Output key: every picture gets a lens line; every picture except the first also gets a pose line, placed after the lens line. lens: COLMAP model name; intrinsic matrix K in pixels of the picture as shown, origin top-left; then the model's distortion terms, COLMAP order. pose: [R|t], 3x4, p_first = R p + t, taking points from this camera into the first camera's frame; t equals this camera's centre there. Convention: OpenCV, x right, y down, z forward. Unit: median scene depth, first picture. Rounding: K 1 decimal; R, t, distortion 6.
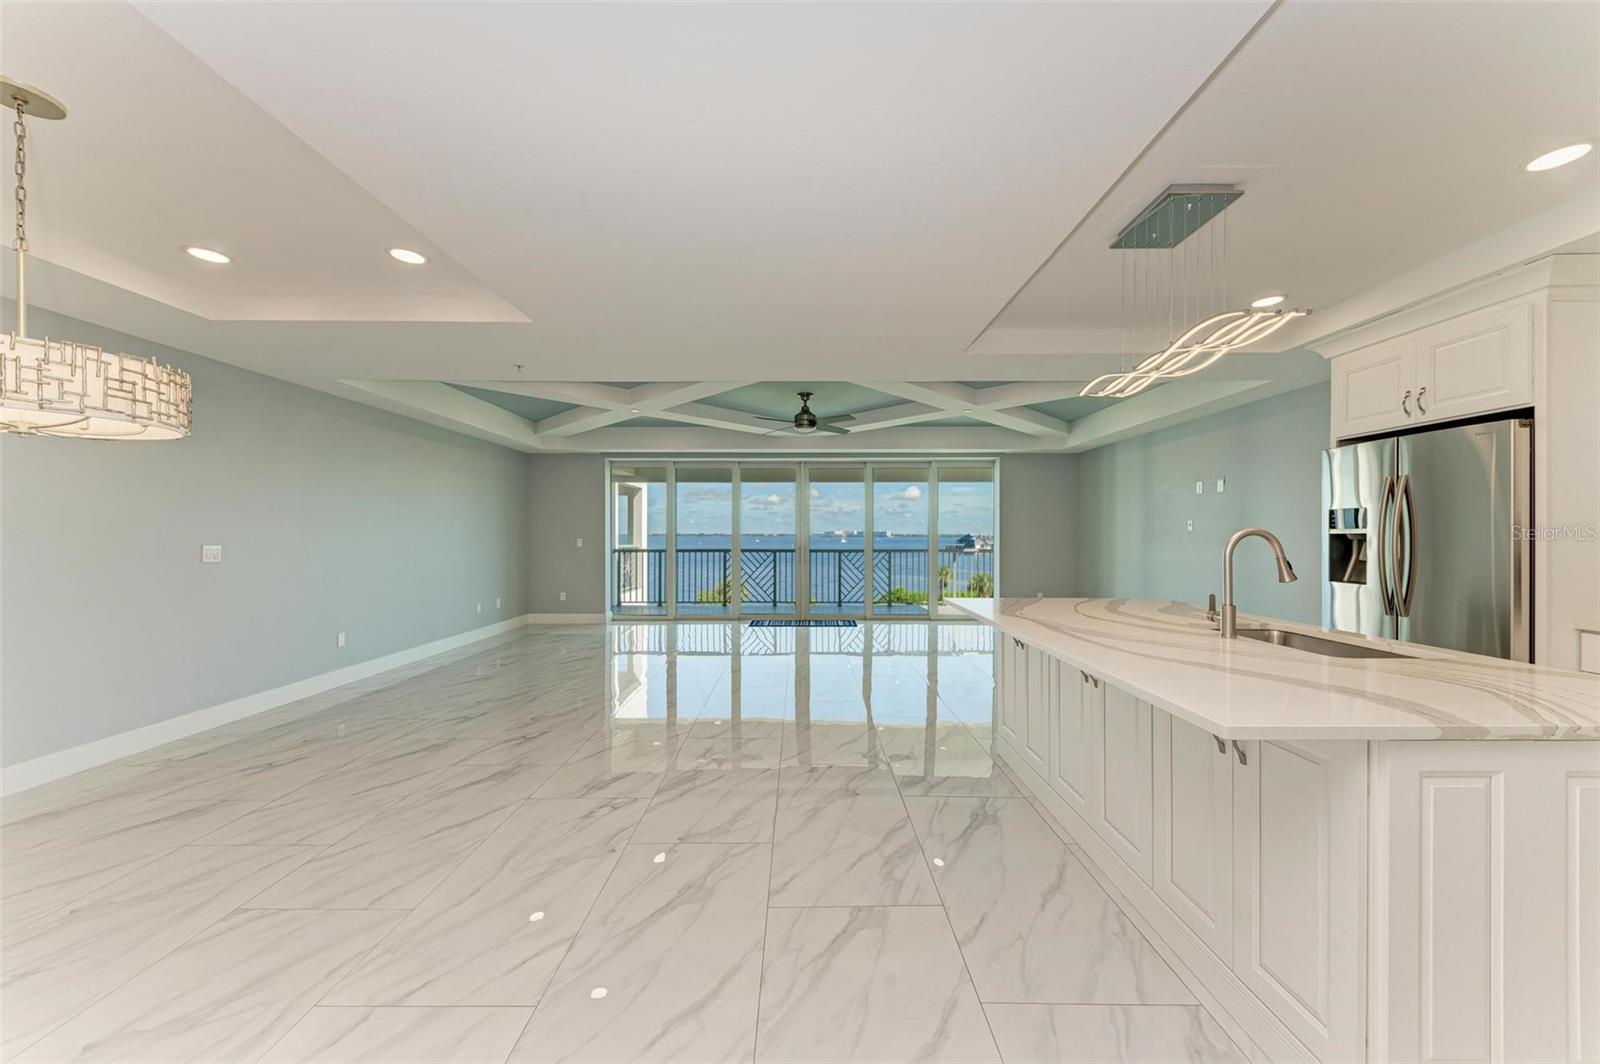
lens RADIAL K [[555.2, 0, 800.0], [0, 555.2, 532.0], [0, 0, 1]] dist [0.009130, -0.000014]
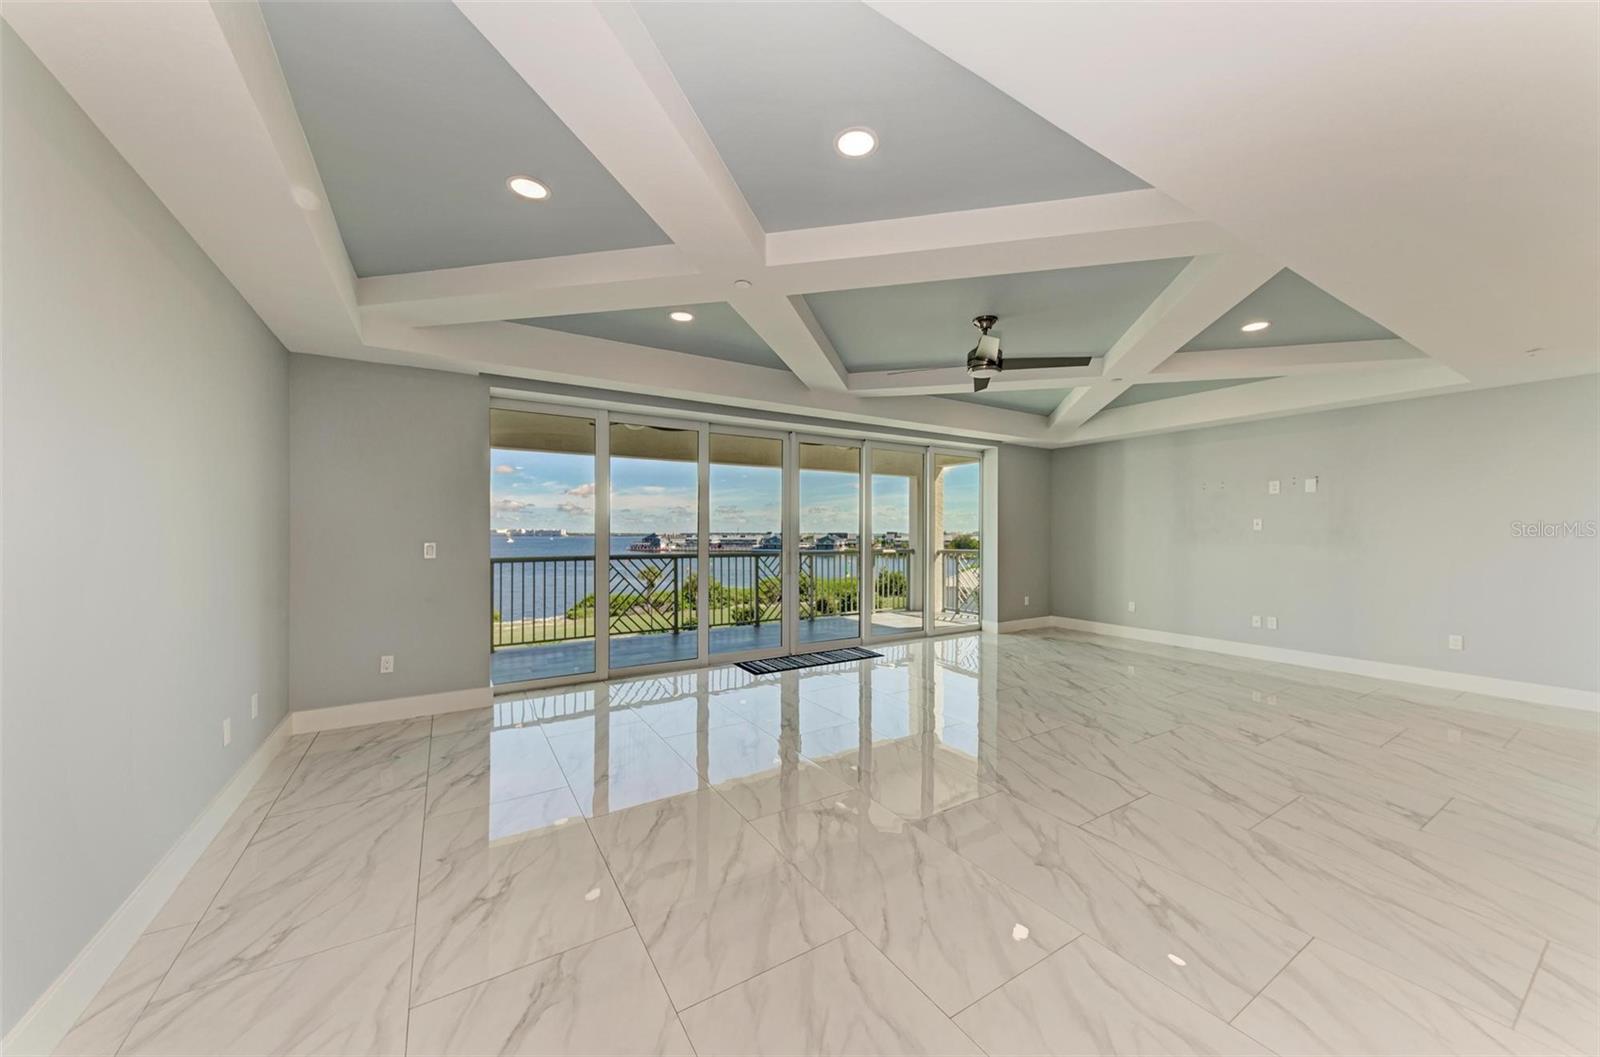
lens RADIAL K [[555.2, 0, 800.0], [0, 555.2, 528.5], [0, 0, 1]] dist [0.009130, -0.000014]
pose [[0.848163, 0.005156, 0.529710, -0.287792], [-0.002782, 0.999982, -0.005278, 0.001299], [-0.529727, 0.003003, 0.848163, 0.311290]]
